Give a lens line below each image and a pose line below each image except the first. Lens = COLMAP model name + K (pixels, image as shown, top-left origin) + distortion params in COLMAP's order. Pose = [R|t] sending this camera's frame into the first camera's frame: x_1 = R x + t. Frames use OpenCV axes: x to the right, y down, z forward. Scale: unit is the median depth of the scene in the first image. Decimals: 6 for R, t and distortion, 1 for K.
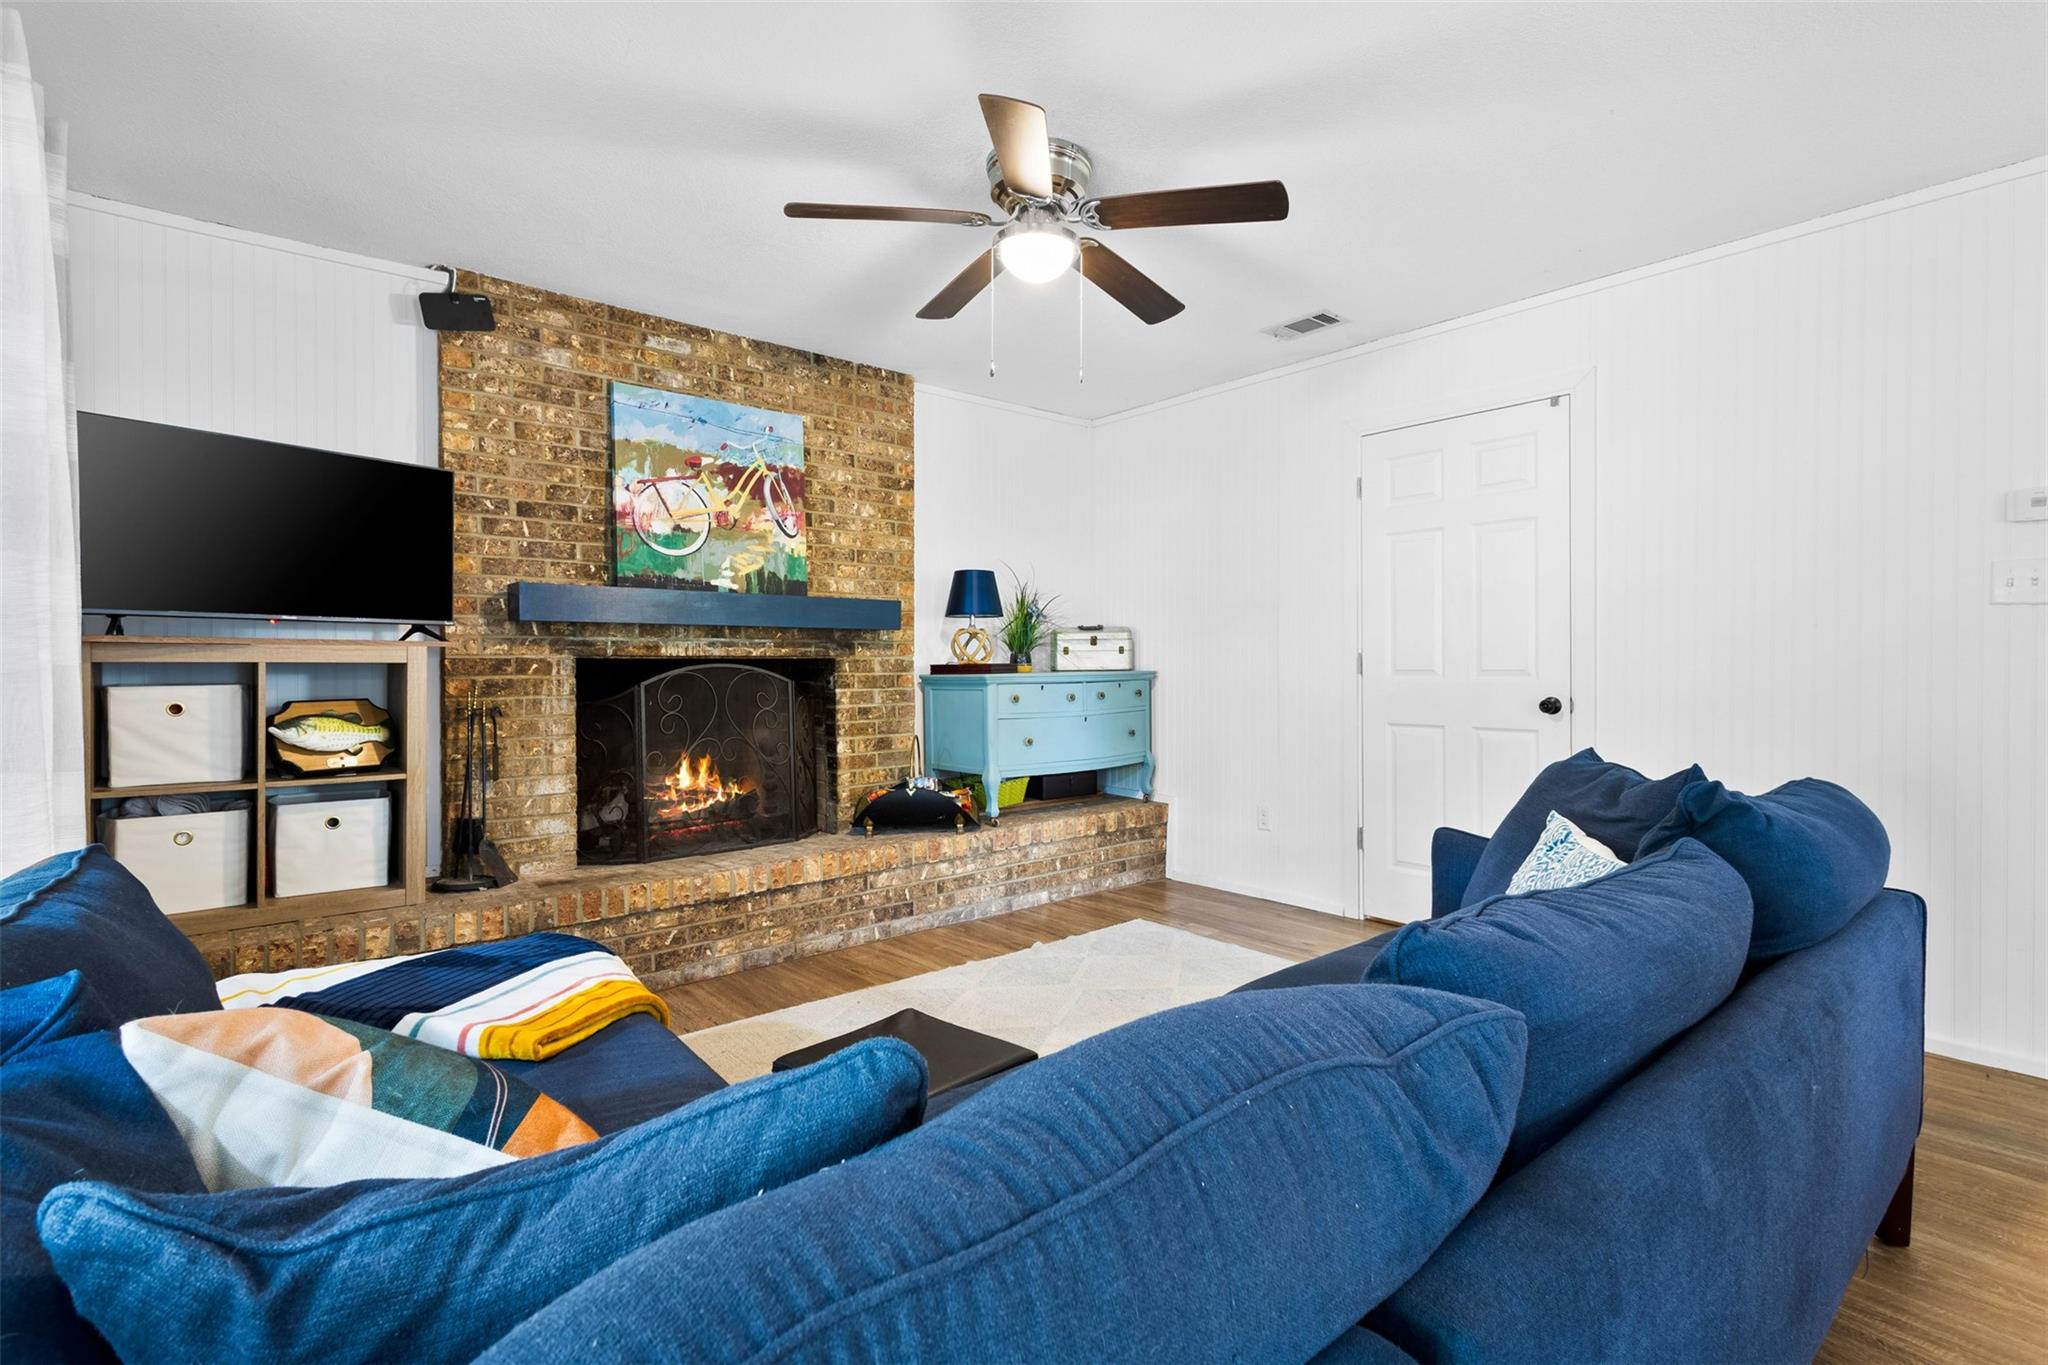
lens RADIAL K [[953.5, 0, 1024.3], [0, 953.5, 661.1], [0, 0, 1]] dist [0.007042, 0.000306]
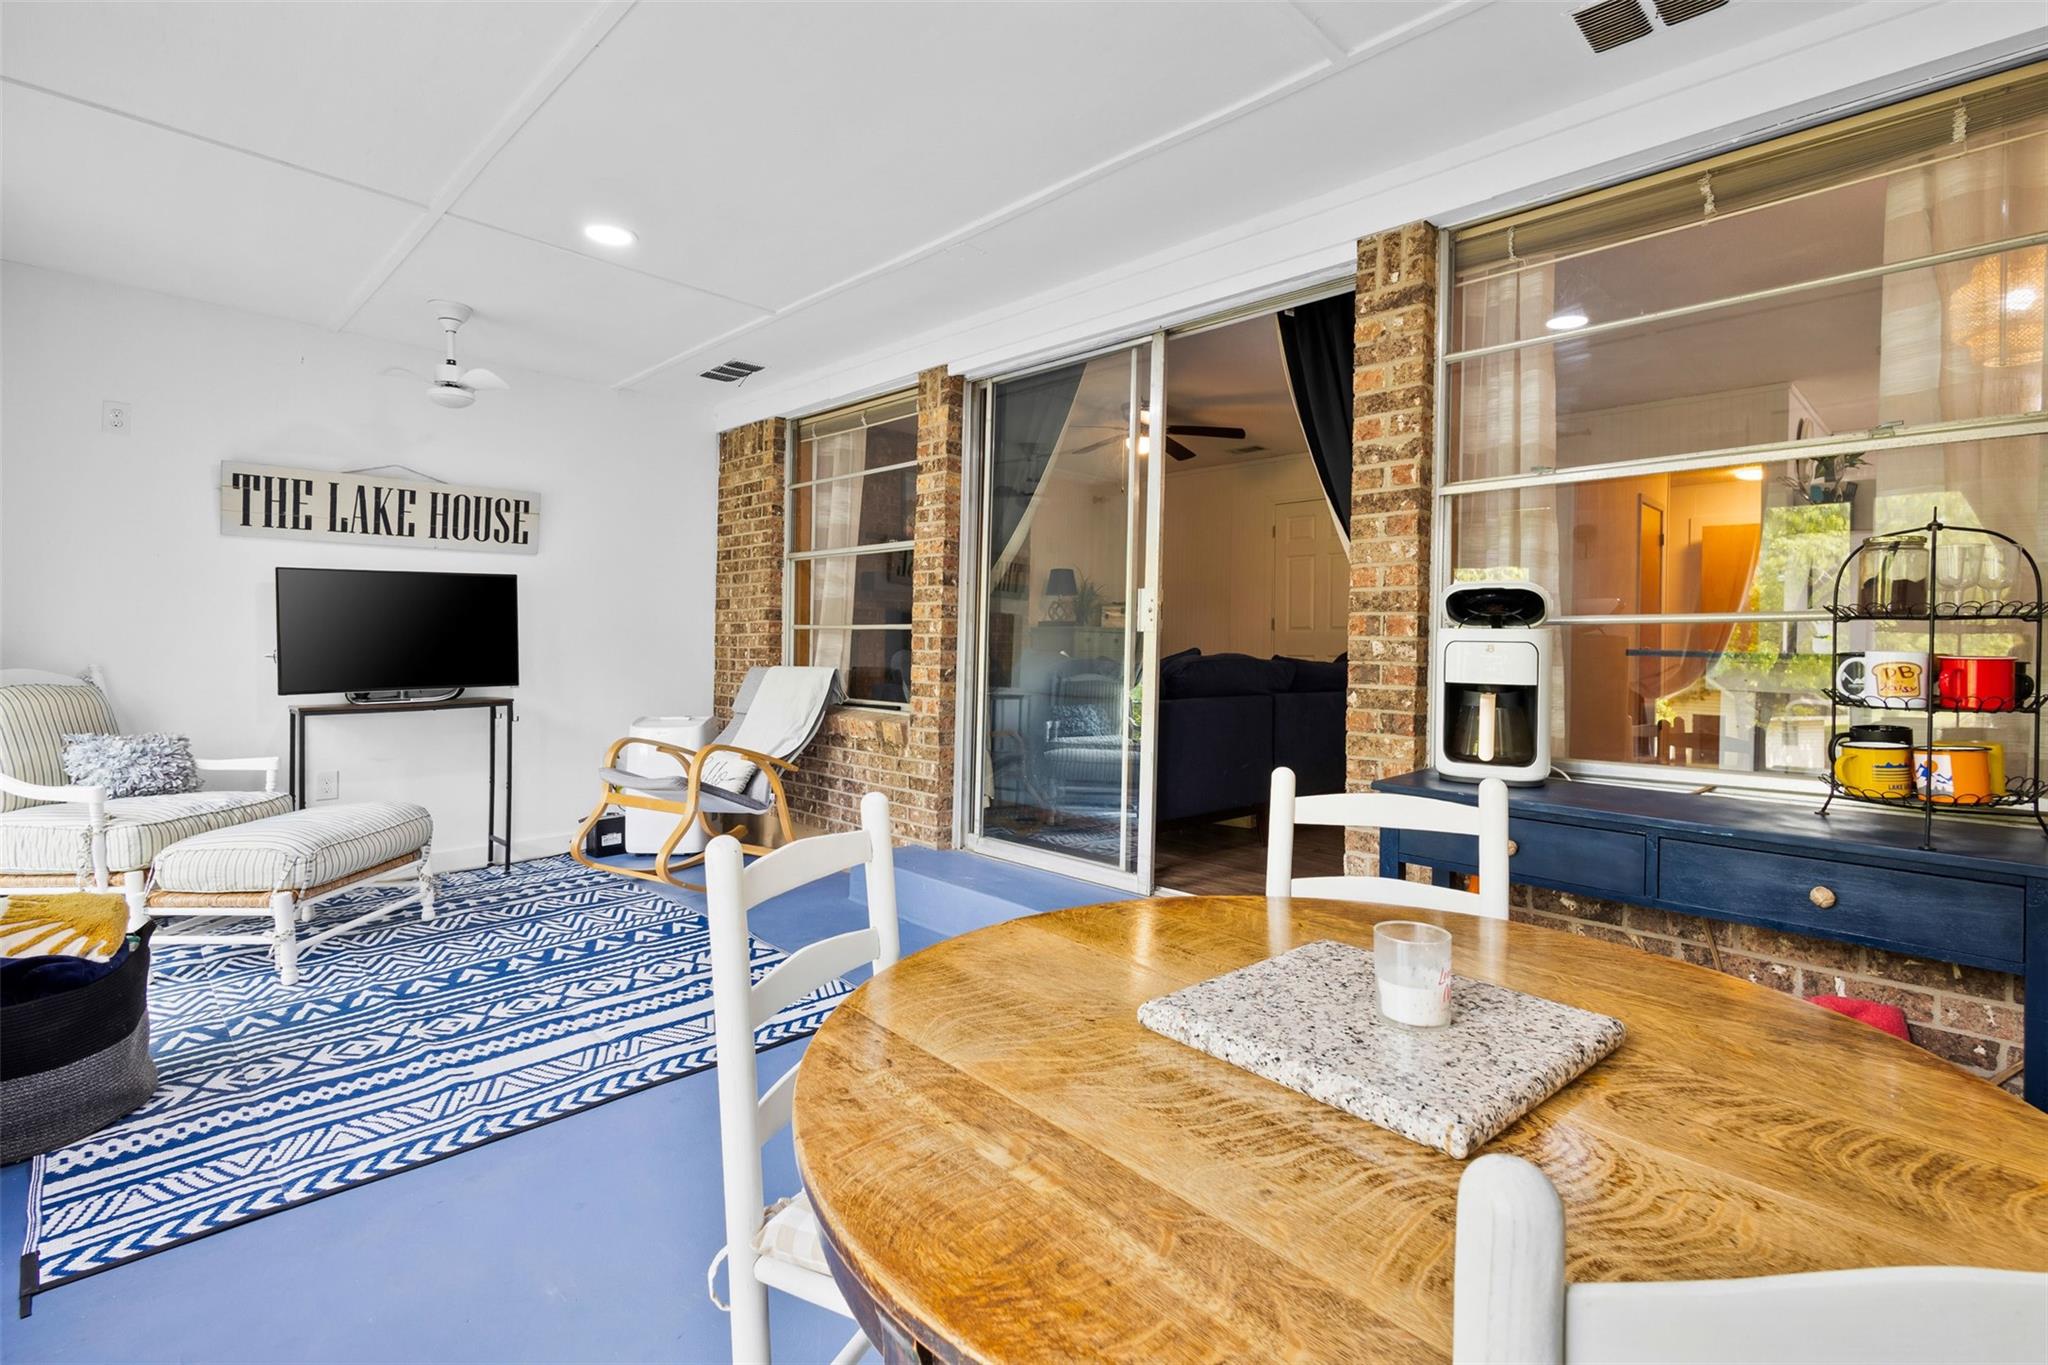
lens RADIAL K [[964.8, 0, 1018.0], [0, 964.8, 621.9], [0, 0, 1]] dist [0.001201, 0.000103]
pose [[0.997030, 0.021943, 0.073826, -0.322515], [-0.019760, 0.999349, -0.030172, 0.072755], [-0.074440, 0.028623, 0.996815, -0.955795]]
